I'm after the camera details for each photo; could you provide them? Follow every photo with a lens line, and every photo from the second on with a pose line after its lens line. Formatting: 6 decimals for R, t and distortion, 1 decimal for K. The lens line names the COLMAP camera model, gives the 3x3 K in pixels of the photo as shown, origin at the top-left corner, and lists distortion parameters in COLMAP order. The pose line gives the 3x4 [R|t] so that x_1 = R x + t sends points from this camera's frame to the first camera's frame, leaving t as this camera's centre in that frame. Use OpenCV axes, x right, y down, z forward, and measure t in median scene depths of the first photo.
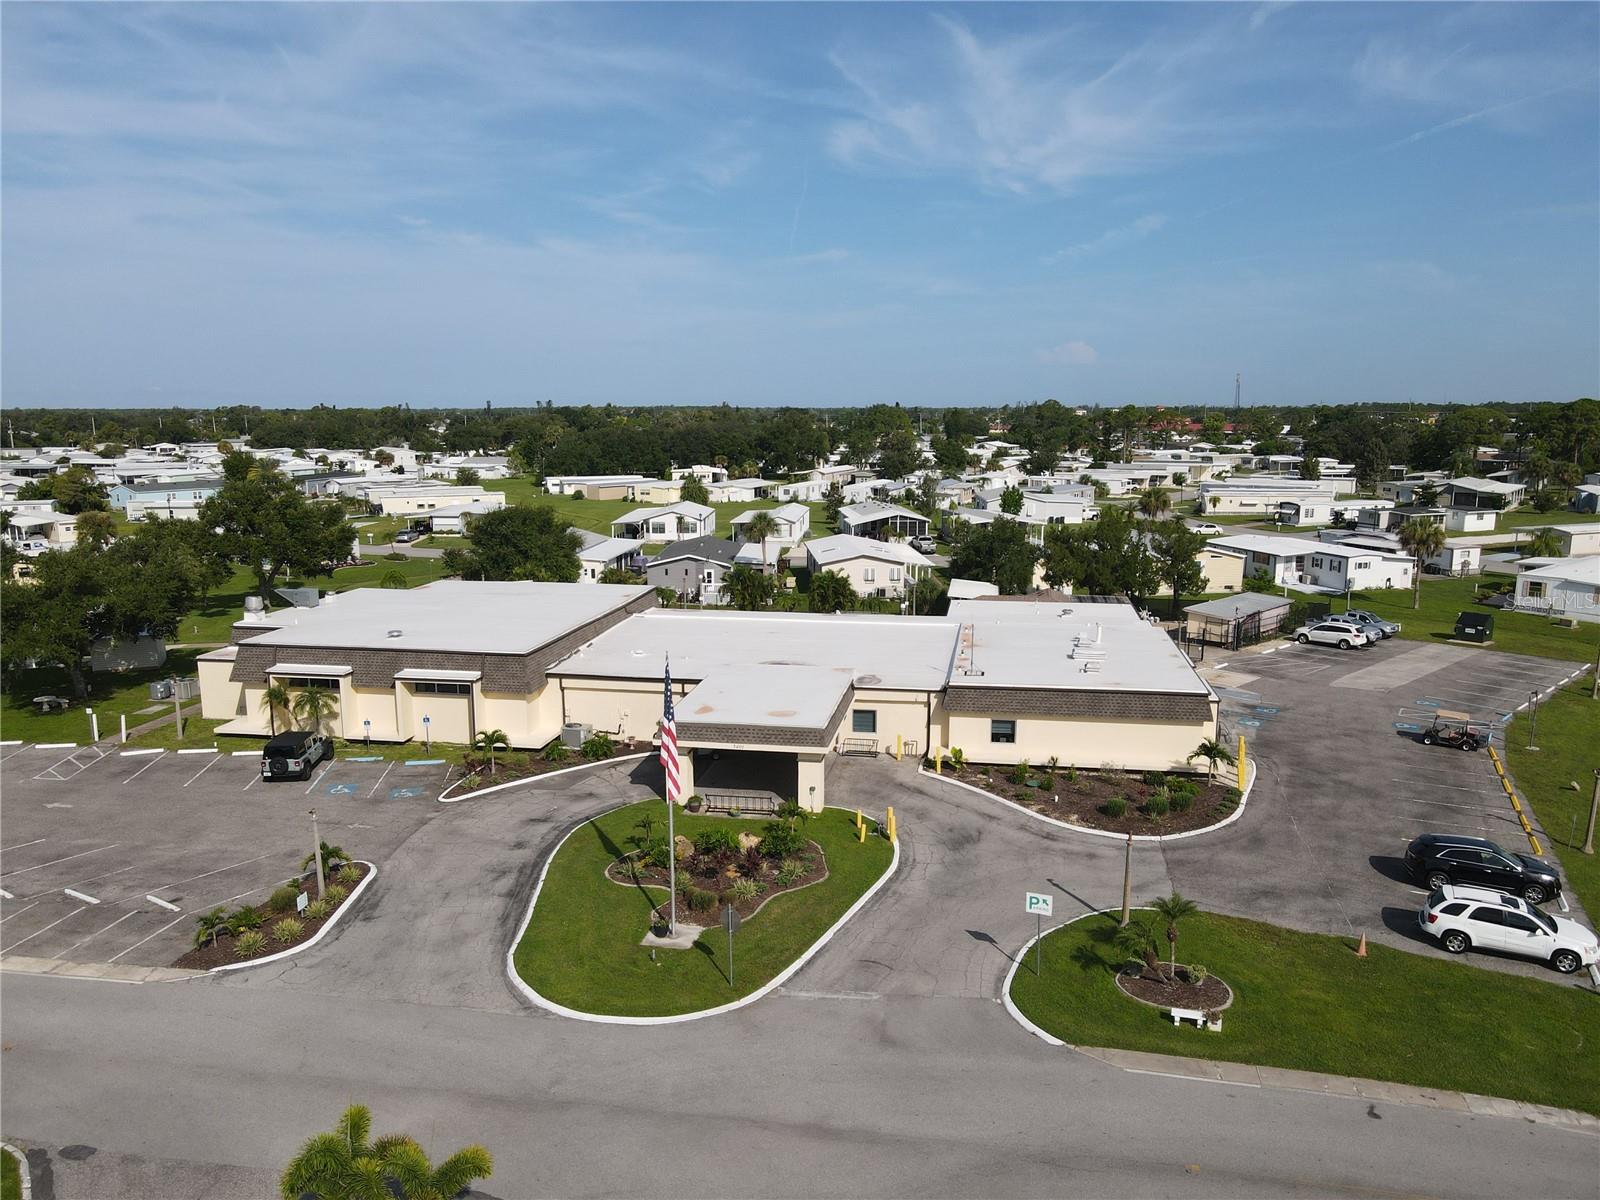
lens RADIAL K [[1129.0, 0, 800.9], [0, 1129.0, 625.1], [0, 0, 1]] dist [0.037586, -0.001163]
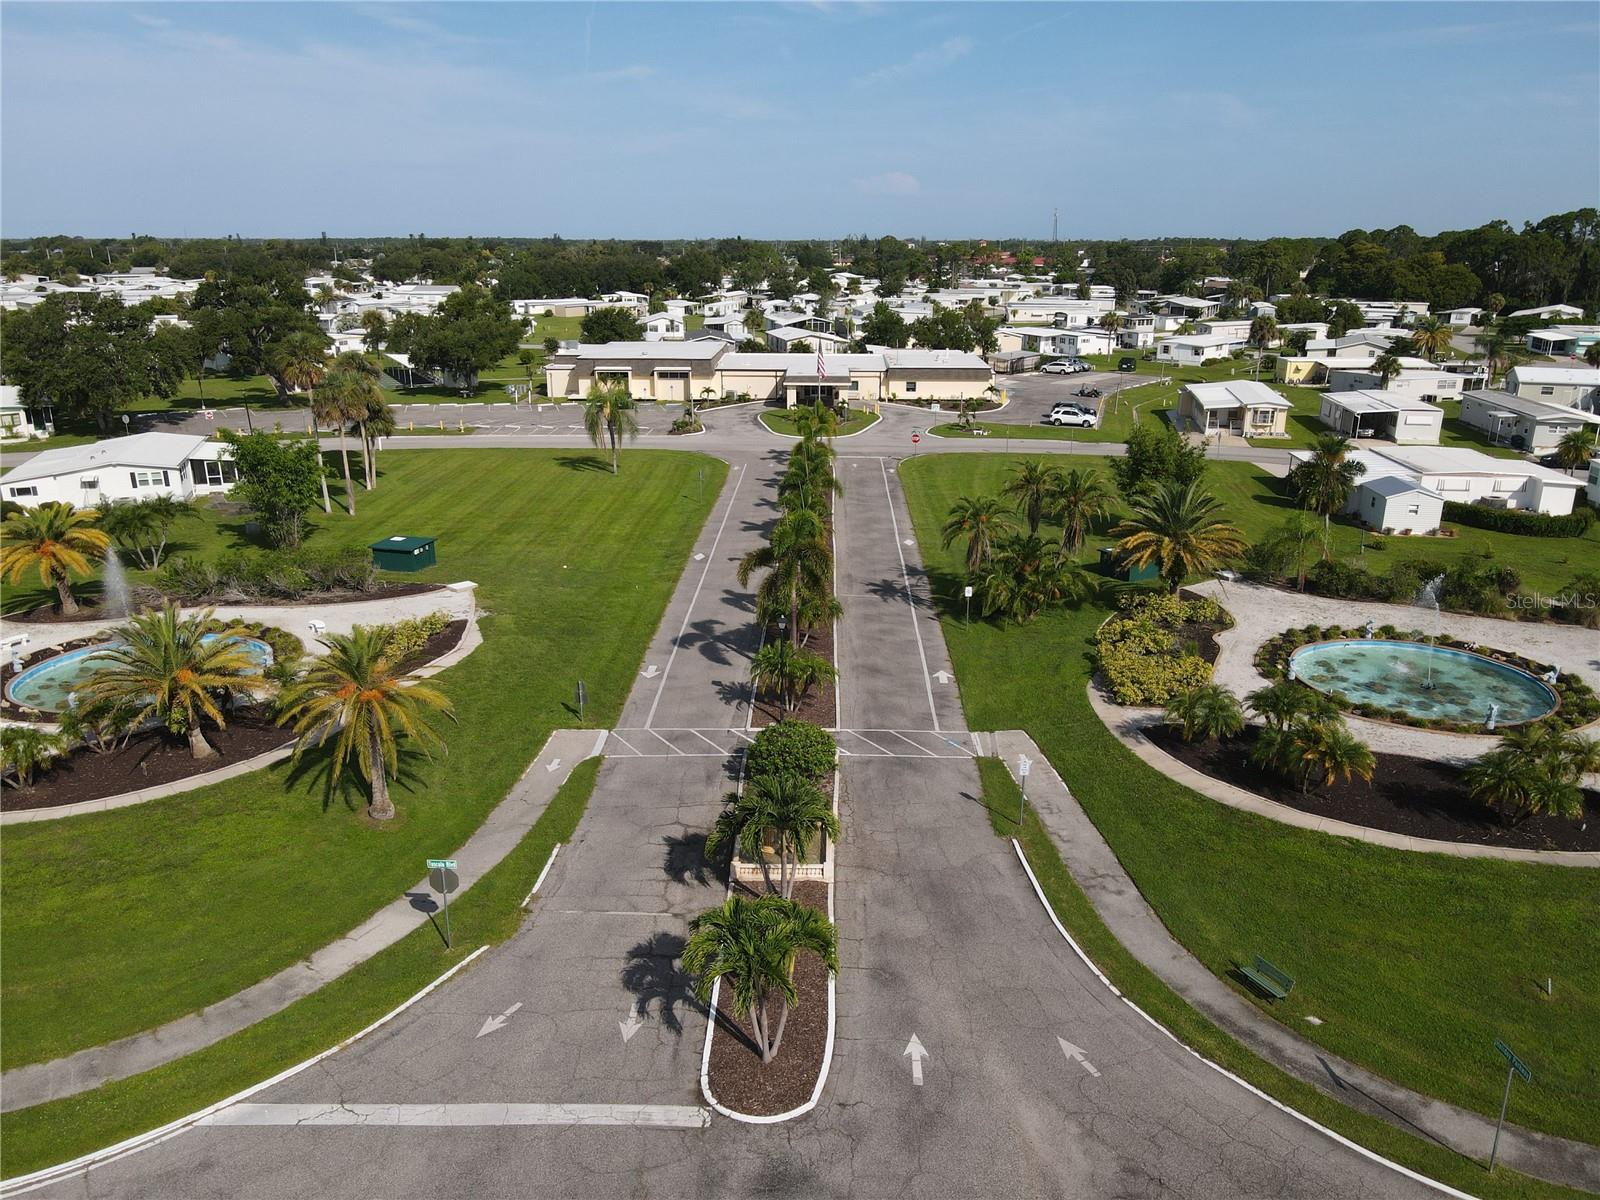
lens RADIAL K [[1177.6, 0, 799.2], [0, 1177.6, 623.8], [0, 0, 1]] dist [0.009677, 0.000331]
pose [[0.988305, -0.045149, 0.145651, -0.129773], [0.026493, 0.991476, 0.127571, 0.076942], [-0.150169, -0.122221, 0.981077, -0.436329]]
